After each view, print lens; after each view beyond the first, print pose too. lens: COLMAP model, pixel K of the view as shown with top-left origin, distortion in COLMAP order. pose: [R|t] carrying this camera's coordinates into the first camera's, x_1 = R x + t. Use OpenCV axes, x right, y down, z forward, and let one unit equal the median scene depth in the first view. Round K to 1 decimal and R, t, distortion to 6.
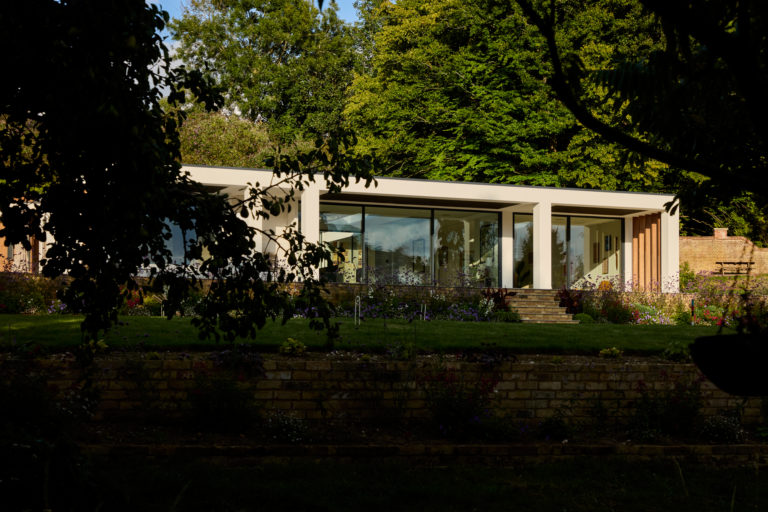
lens RADIAL K [[1431.1, 0, 387.1], [0, 1431.1, 259.0], [0, 0, 1]] dist [0.211477, 0.000000]
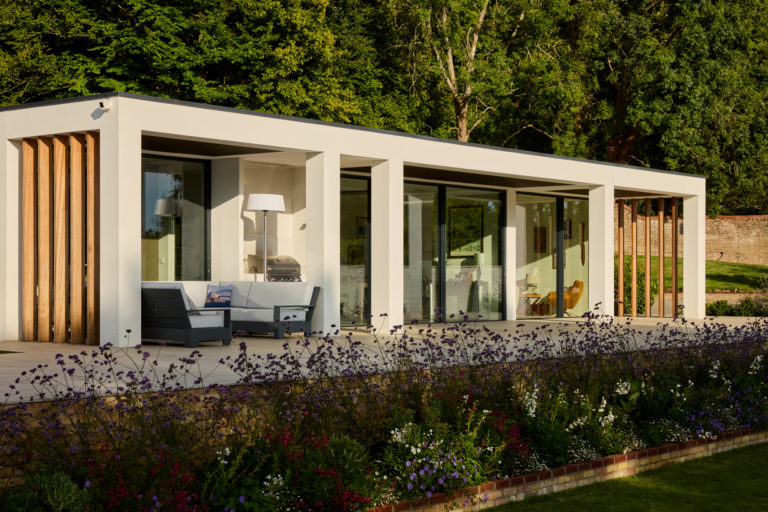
lens RADIAL K [[1285.2, 0, 370.0], [0, 1285.2, 264.6], [0, 0, 1]] dist [0.008402, 0.000000]
pose [[0.873010, -0.004318, 0.487683, -0.180700], [-0.032794, 0.997178, 0.067535, -0.022550], [-0.486598, -0.074952, 0.870405, 0.290400]]
